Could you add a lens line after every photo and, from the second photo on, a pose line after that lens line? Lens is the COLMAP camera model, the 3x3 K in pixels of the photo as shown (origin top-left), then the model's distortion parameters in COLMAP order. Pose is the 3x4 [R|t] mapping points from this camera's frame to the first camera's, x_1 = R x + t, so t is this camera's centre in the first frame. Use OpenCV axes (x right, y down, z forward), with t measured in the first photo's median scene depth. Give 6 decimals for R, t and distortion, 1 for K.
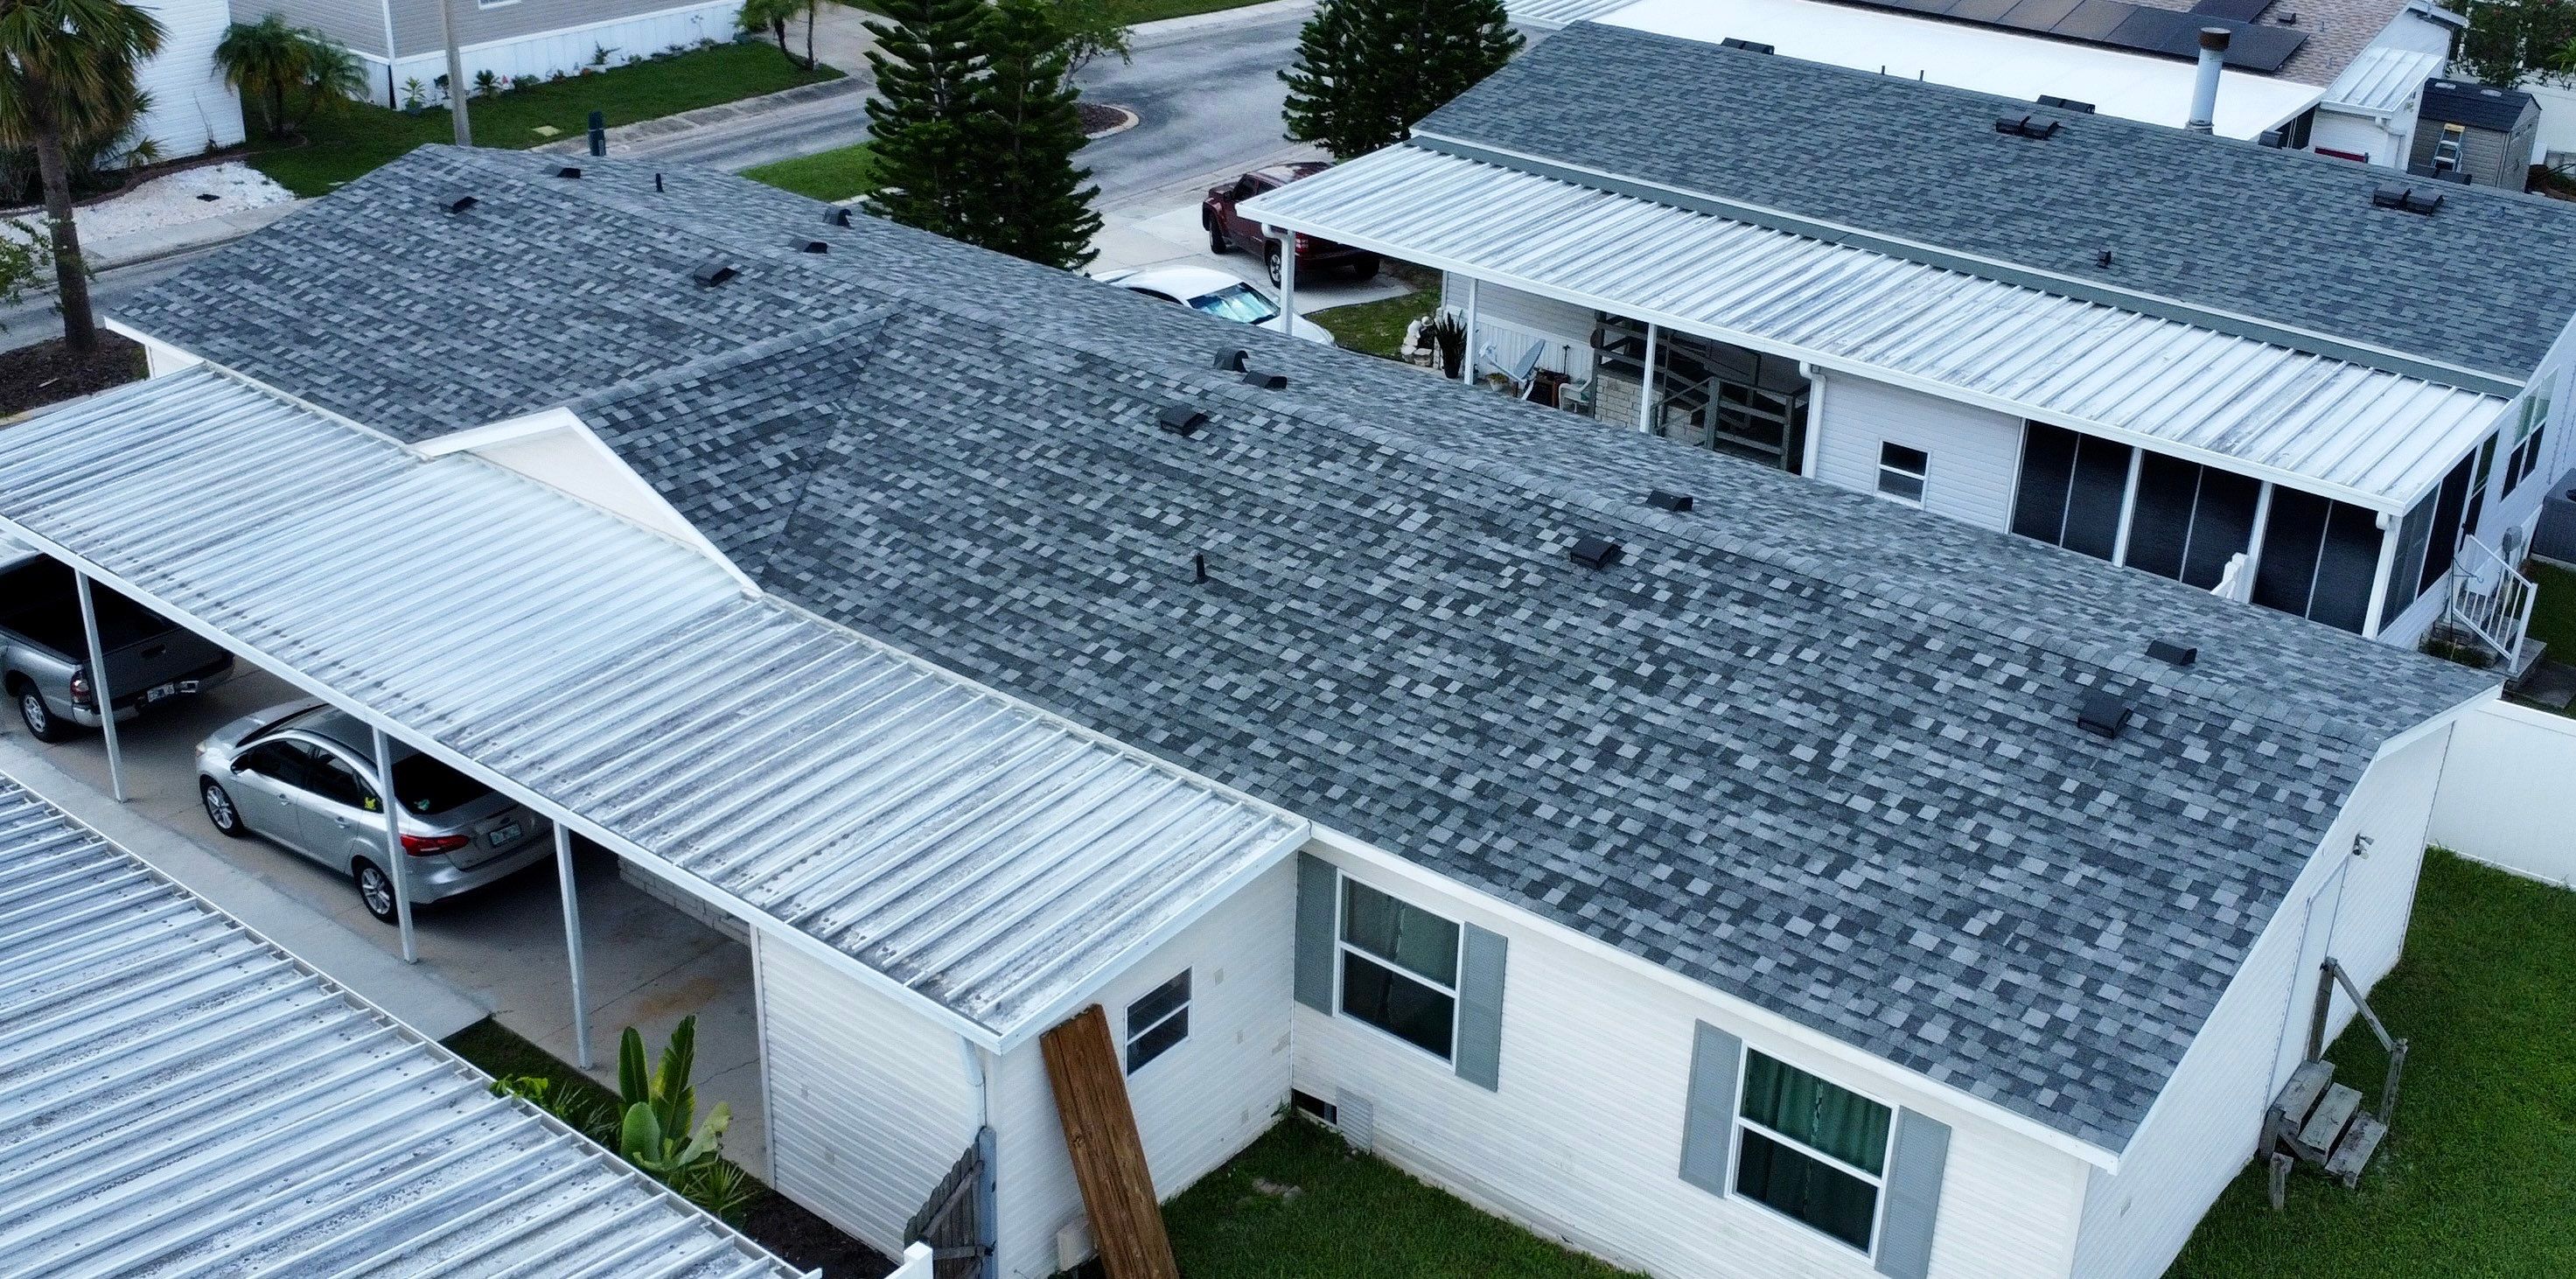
lens RADIAL K [[2446.8, 0, 1288.0], [0, 2446.8, 639.5], [0, 0, 1]] dist [-0.016746, 0.012849]
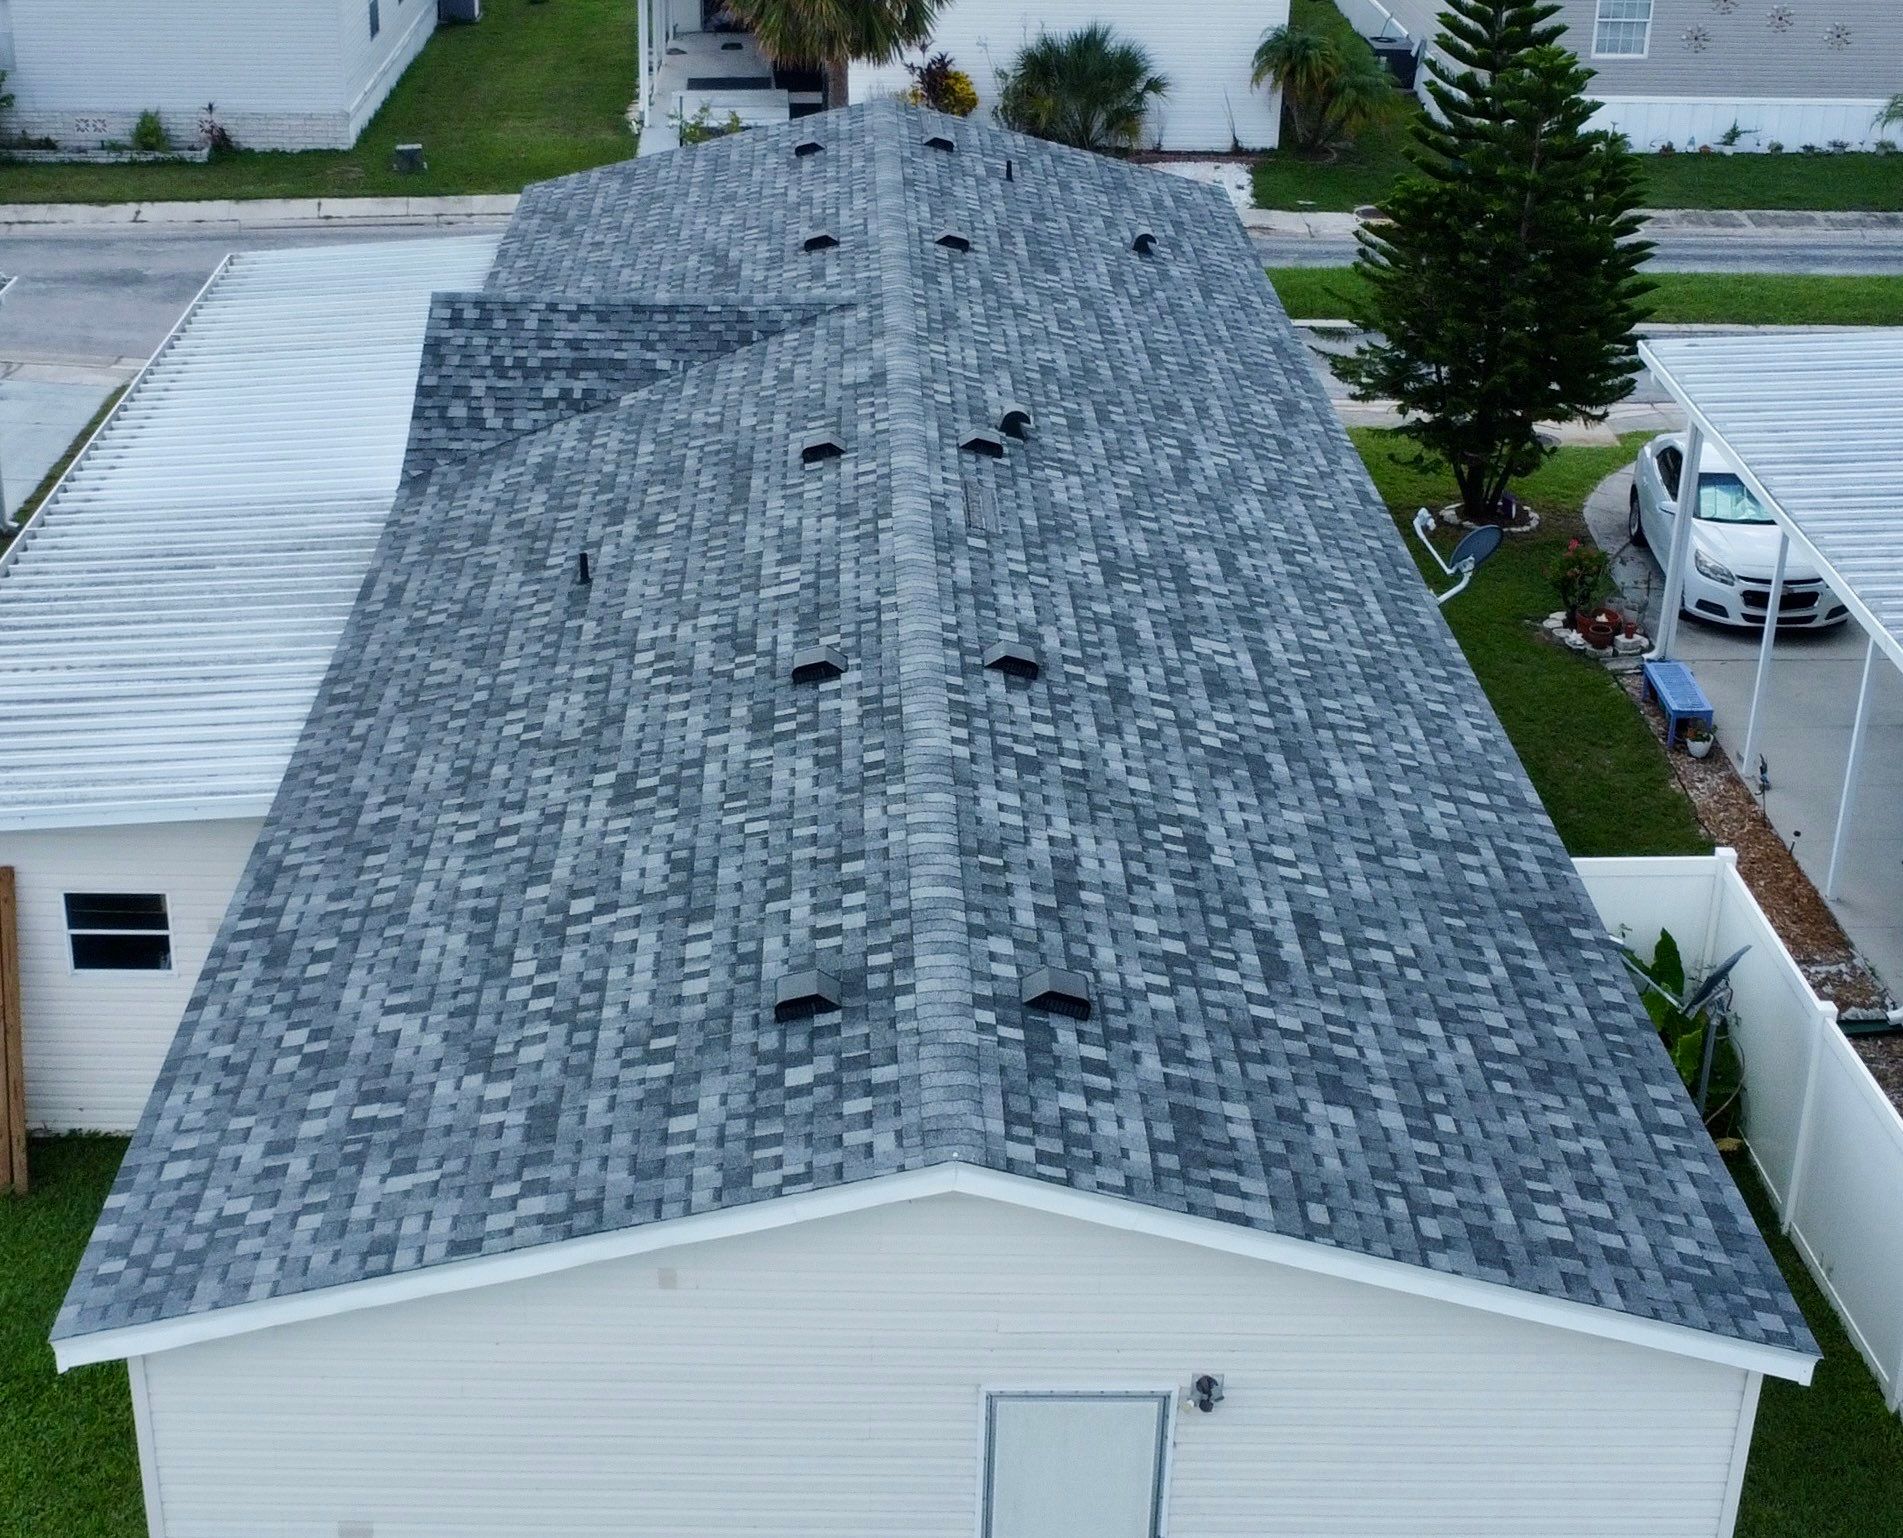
lens RADIAL K [[2808.5, 0, 858.5], [0, 2808.5, 771.6], [0, 0, 1]] dist [-0.033189, 0.116396]
pose [[0.625834, 0.312272, -0.714716, 0.822906], [-0.333185, 0.935572, 0.117018, -0.118788], [0.705209, 0.164899, 0.689557, 0.391920]]
